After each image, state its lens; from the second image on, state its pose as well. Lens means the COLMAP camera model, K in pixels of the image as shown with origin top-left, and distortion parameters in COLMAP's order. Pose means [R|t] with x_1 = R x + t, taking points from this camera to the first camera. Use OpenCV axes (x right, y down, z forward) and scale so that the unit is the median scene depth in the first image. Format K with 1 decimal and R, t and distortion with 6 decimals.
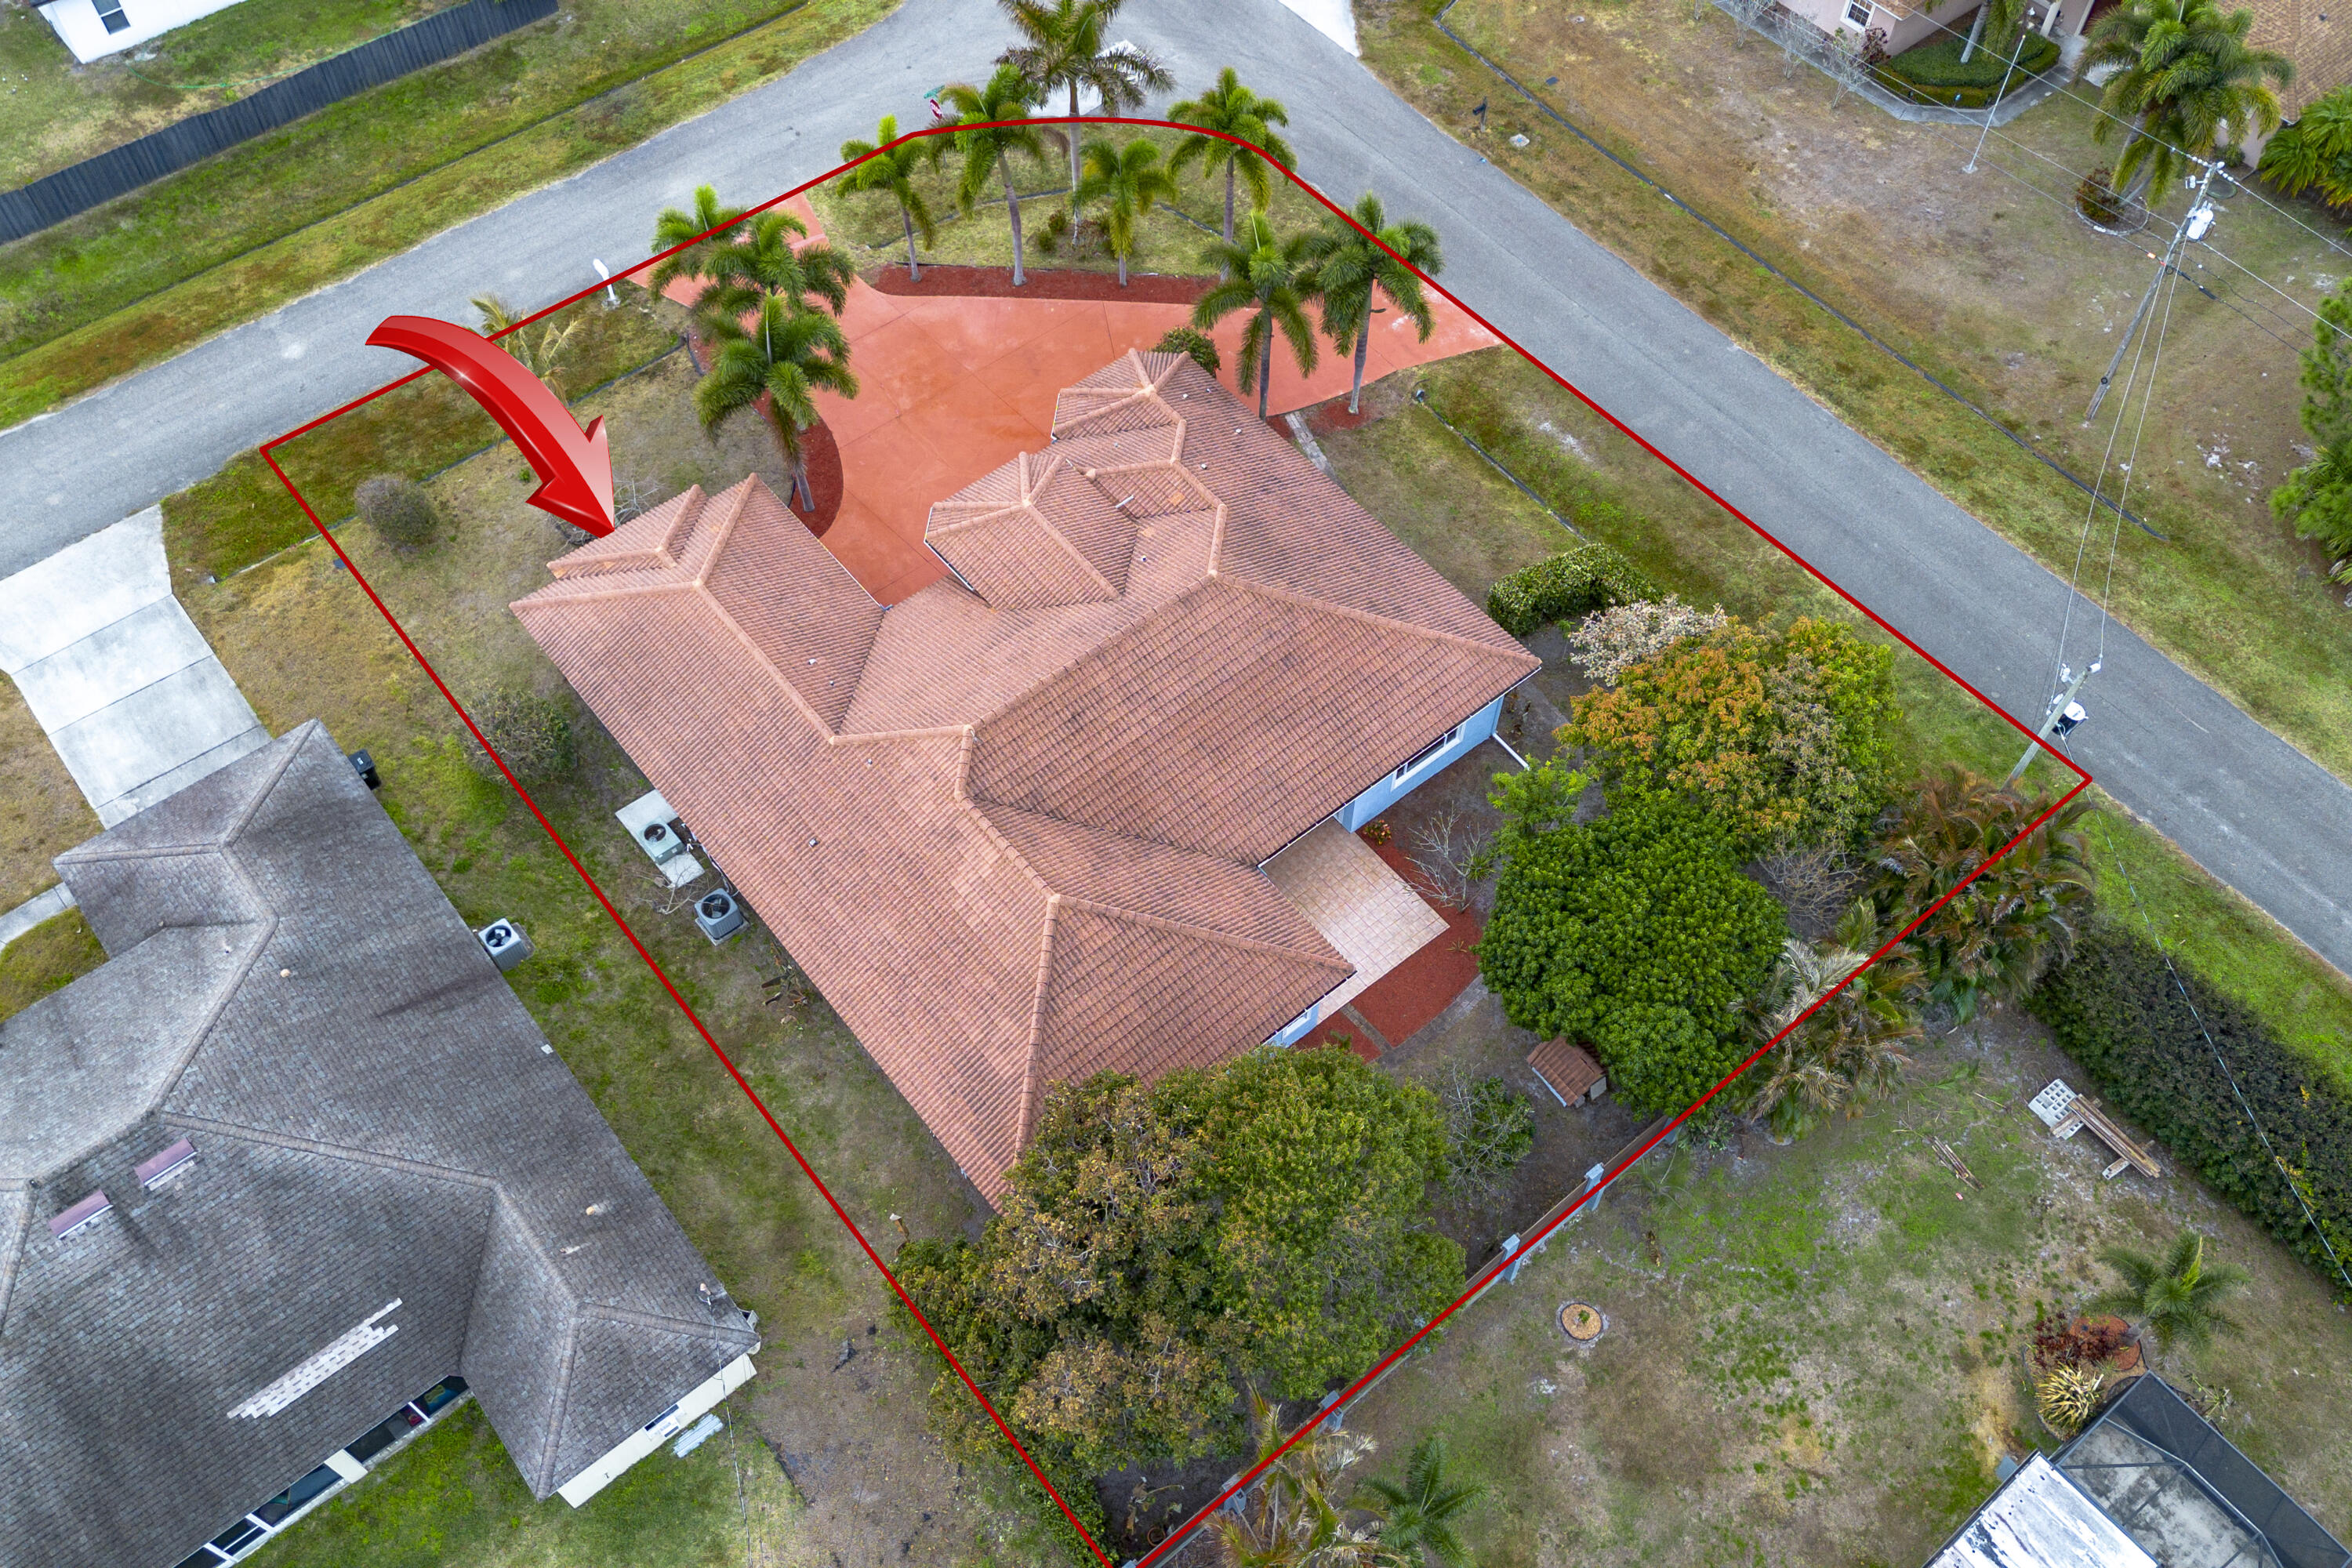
lens RADIAL K [[1922.1, 0, 1176.0], [0, 1922.1, 784.0], [0, 0, 1]] dist [0.036355, -0.013029]
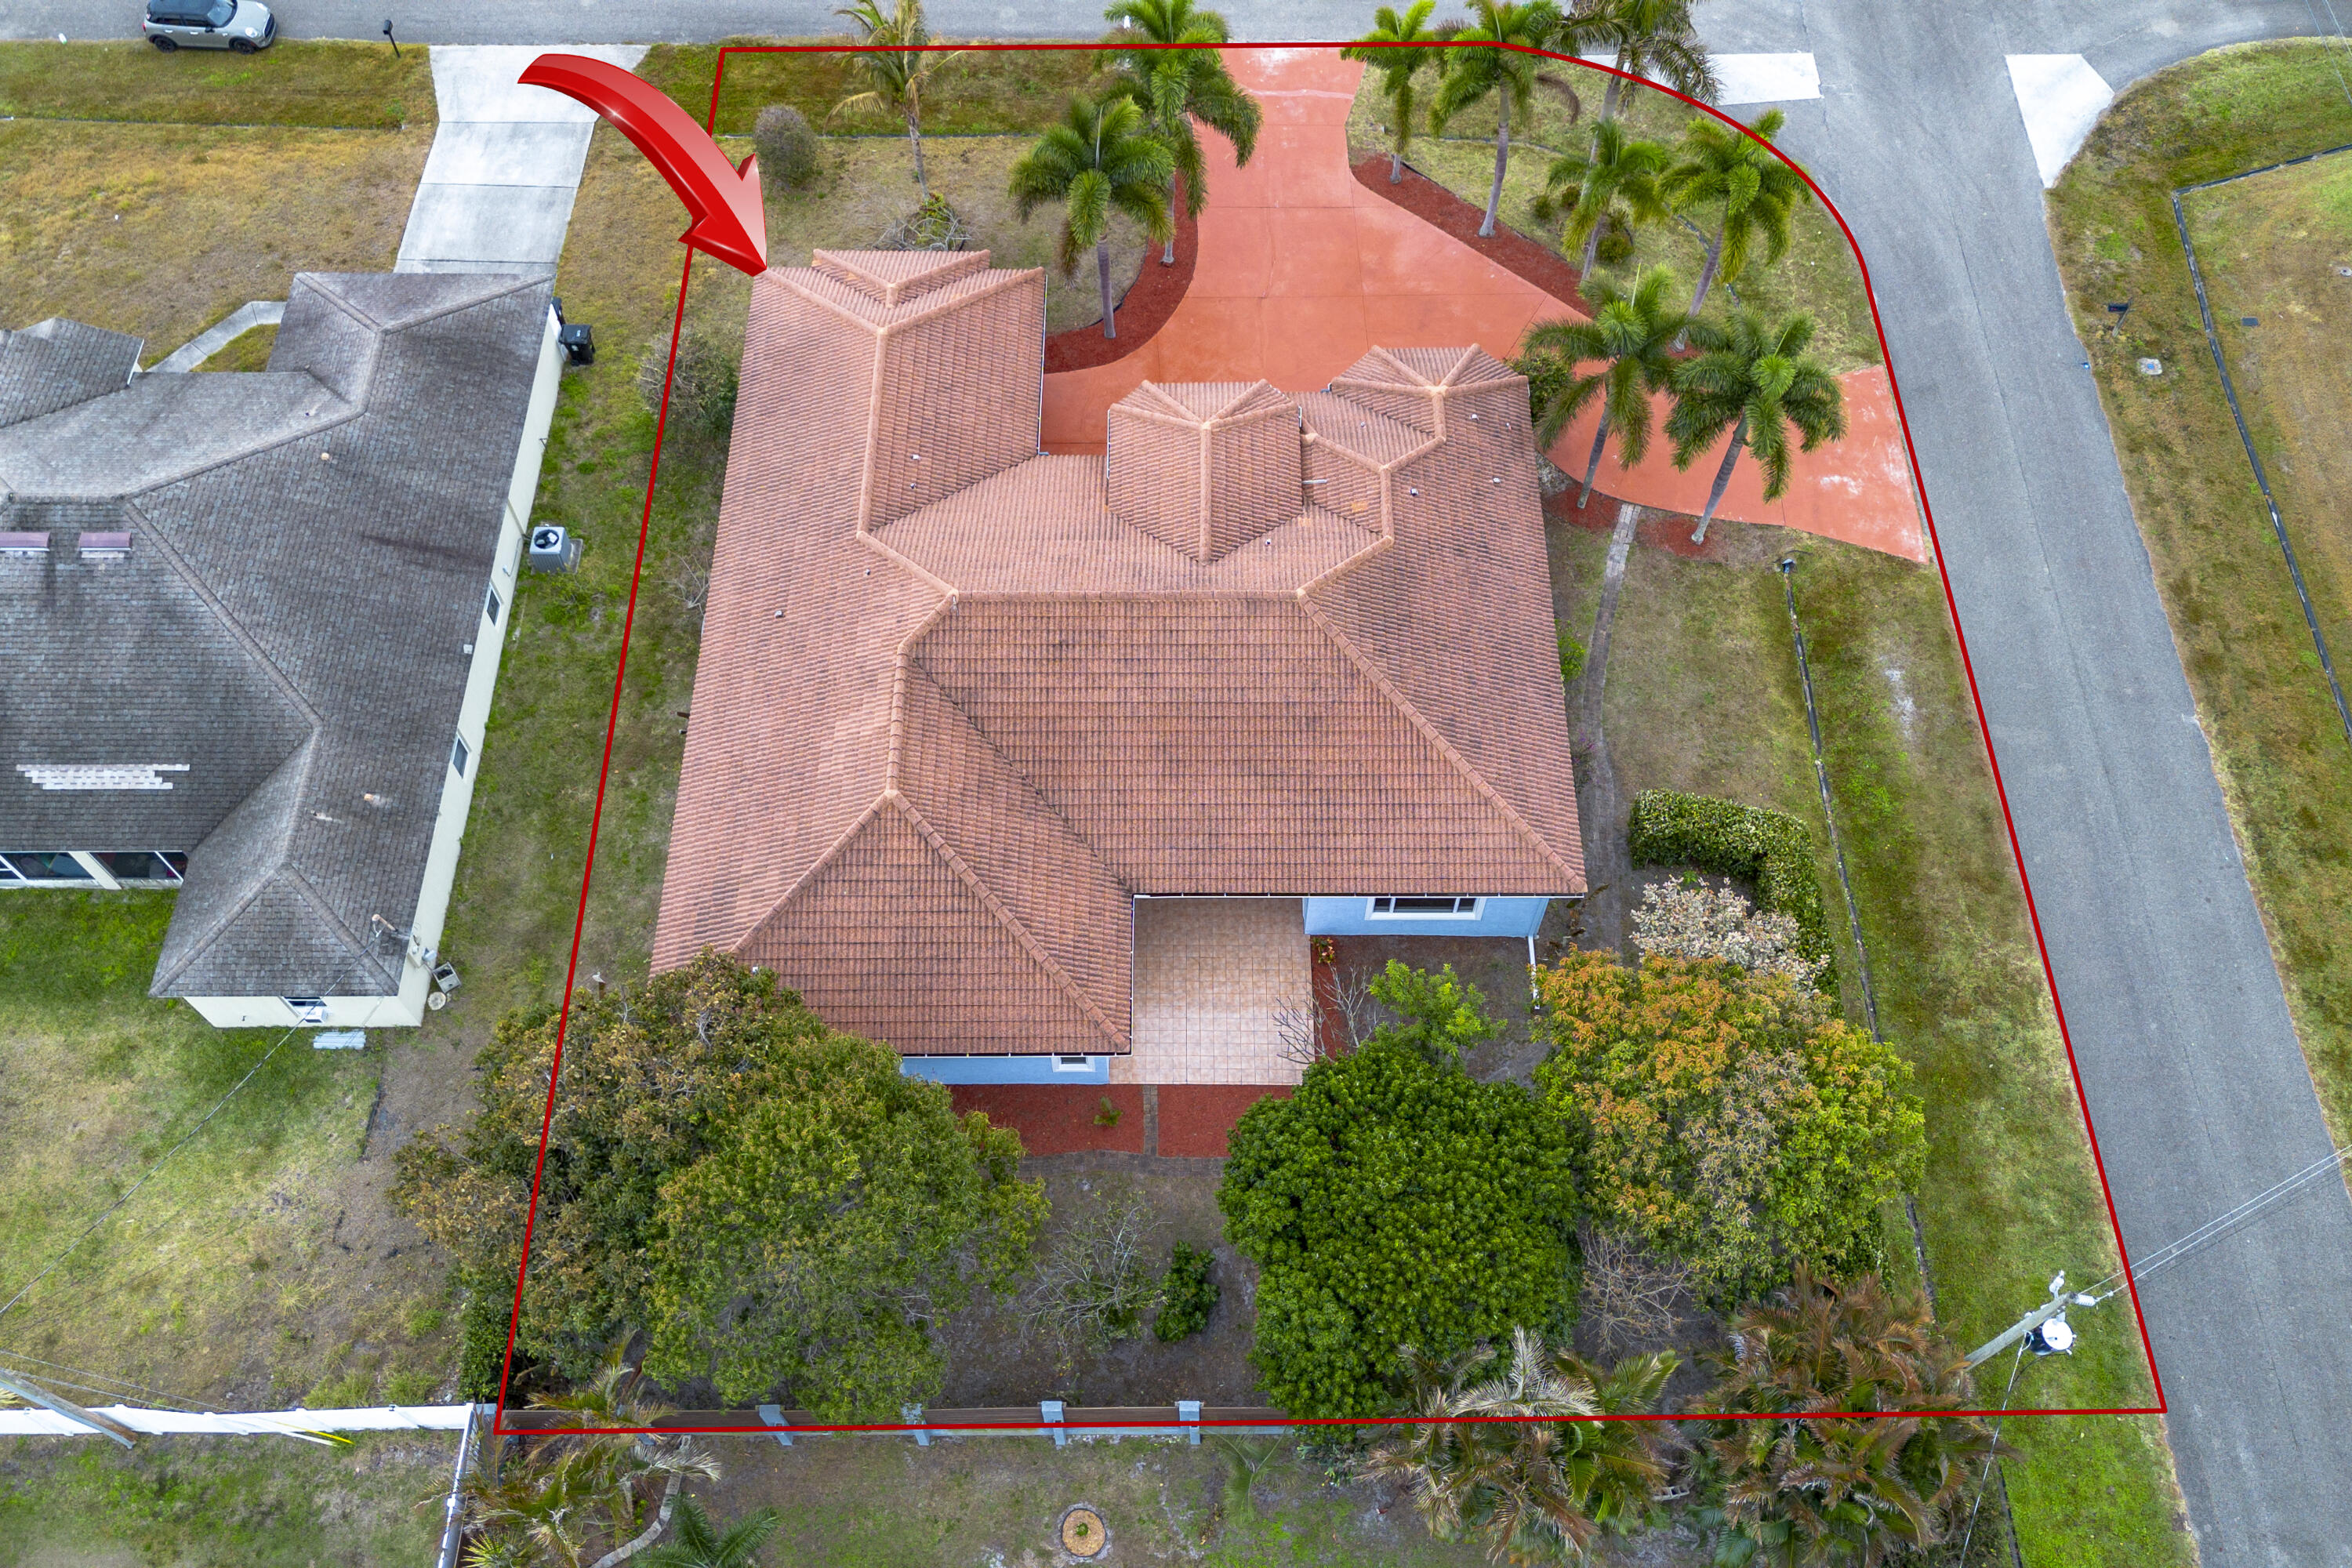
lens RADIAL K [[1922.1, 0, 1176.0], [0, 1922.1, 784.0], [0, 0, 1]] dist [0.036355, -0.013029]
pose [[0.777861, 0.540801, -0.320104, 0.305184], [-0.522568, 0.839558, 0.148541, -0.138373], [0.349077, 0.051732, 0.935665, 0.169747]]
